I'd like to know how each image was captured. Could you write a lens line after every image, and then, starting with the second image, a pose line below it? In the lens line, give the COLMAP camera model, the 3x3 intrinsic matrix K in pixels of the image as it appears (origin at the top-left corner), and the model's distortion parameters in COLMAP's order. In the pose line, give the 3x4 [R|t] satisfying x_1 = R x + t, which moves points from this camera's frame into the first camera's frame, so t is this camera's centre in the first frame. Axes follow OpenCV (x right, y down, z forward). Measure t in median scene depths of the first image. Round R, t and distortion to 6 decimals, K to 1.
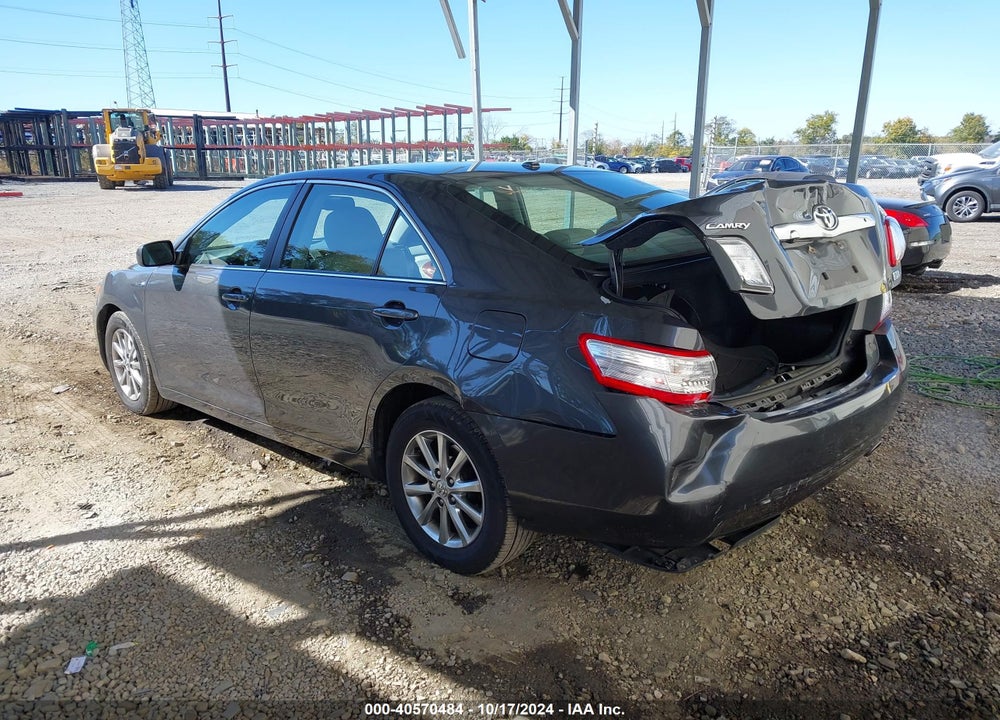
lens RADIAL K [[788.2, 0, 500.8], [0, 788.2, 377.0], [0, 0, 1]] dist [0.005298, 0.007824]
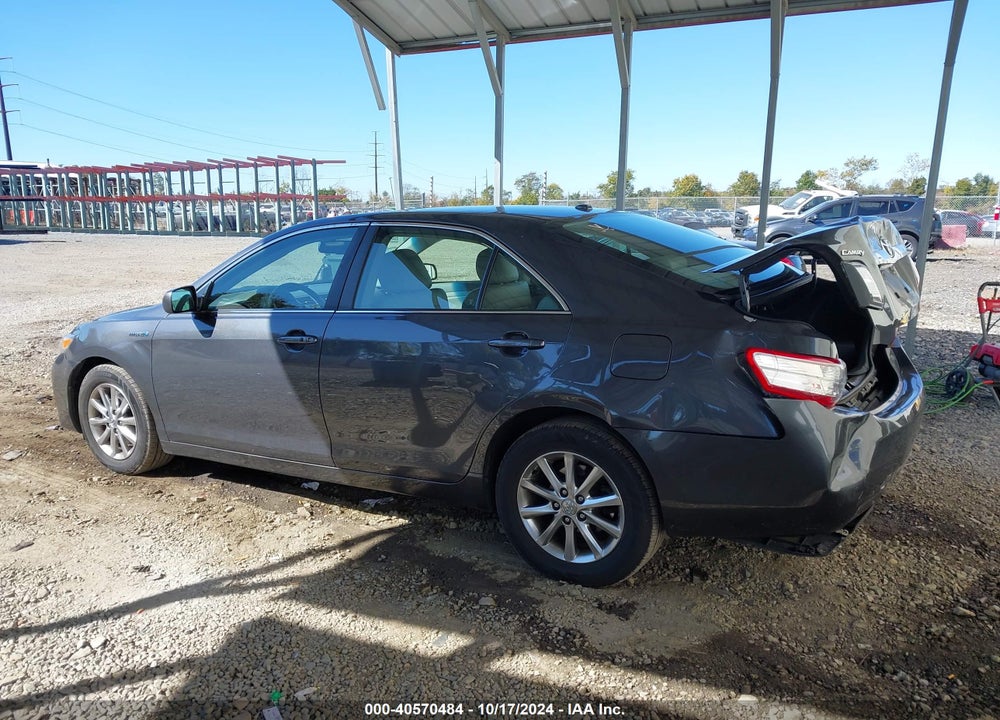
lens RADIAL K [[785.7, 0, 534.8], [0, 785.7, 363.2], [0, 0, 1]] dist [0.011536, -0.001742]
pose [[0.973040, -0.044840, 0.226236, -0.330268], [0.062164, 0.995605, -0.070038, 0.019958], [-0.222101, 0.082214, 0.971551, -0.024990]]
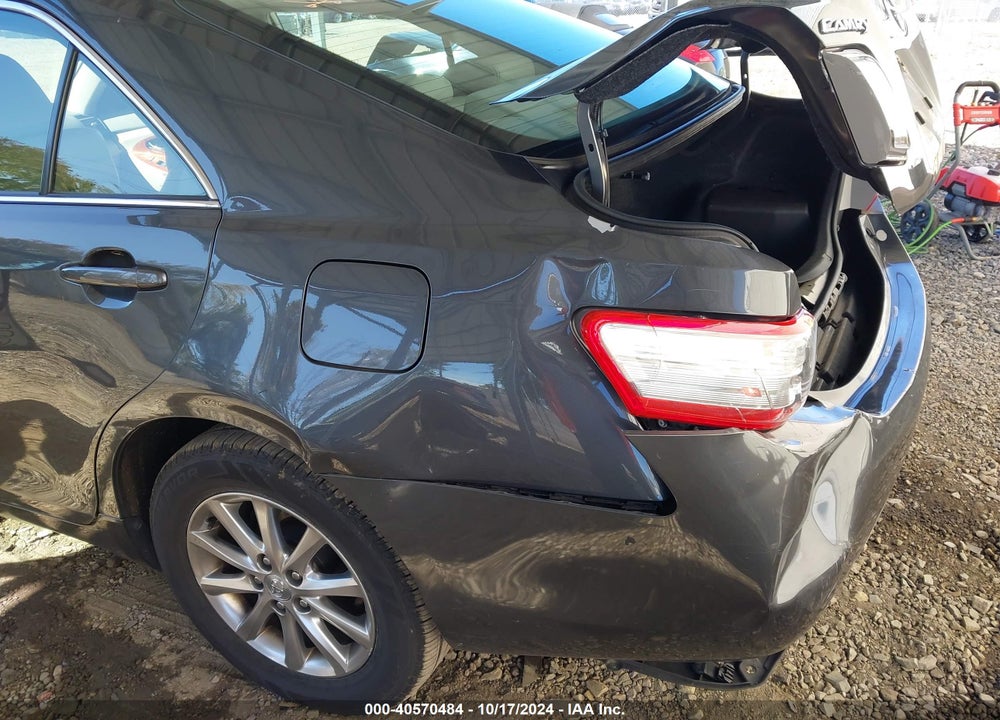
lens RADIAL K [[818.8, 0, 543.0], [0, 818.8, 413.1], [0, 0, 1]] dist [0.056211, -0.093258]
pose [[0.937415, -0.172188, 0.302661, -0.051974], [0.110446, 0.971330, 0.210524, -0.071442], [-0.330234, -0.163921, 0.929557, 0.406927]]
